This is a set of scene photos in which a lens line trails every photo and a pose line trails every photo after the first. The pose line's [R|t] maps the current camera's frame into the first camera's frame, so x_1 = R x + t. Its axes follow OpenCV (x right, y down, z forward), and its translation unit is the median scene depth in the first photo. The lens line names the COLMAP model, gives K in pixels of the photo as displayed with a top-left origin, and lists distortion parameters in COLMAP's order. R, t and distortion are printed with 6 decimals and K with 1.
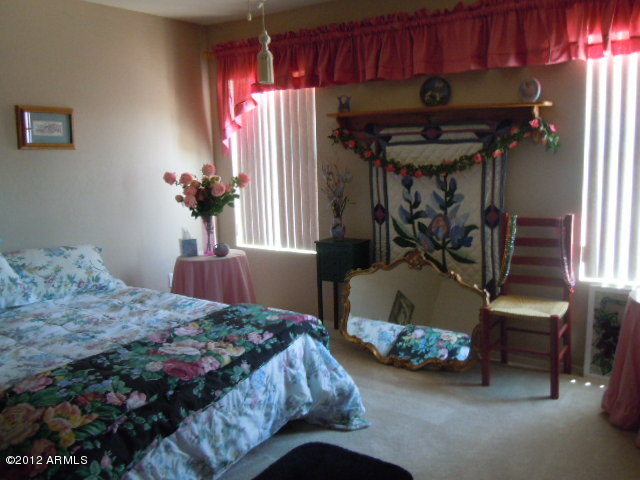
lens RADIAL K [[575.6, 0, 320.8], [0, 575.6, 238.6], [0, 0, 1]] dist [-0.005947, -0.087854]
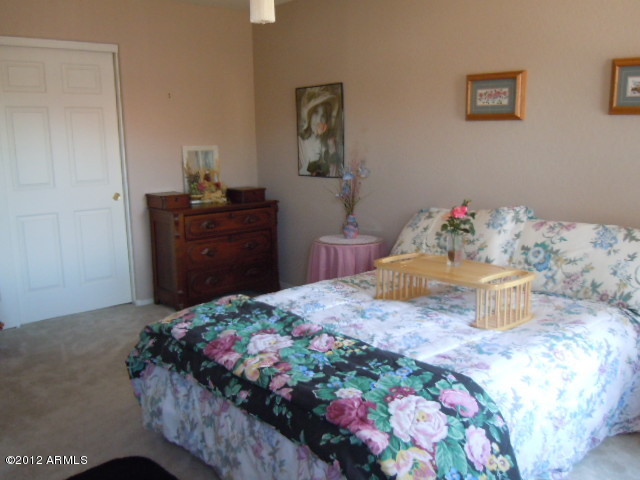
lens RADIAL K [[575.6, 0, 319.0], [0, 575.6, 237.8], [0, 0, 1]] dist [-0.005947, -0.087854]
pose [[-0.265824, 0.203378, -0.942324, 0.573900], [-0.141641, 0.958645, 0.246856, -0.208496], [0.953559, 0.199093, -0.226025, 1.278972]]
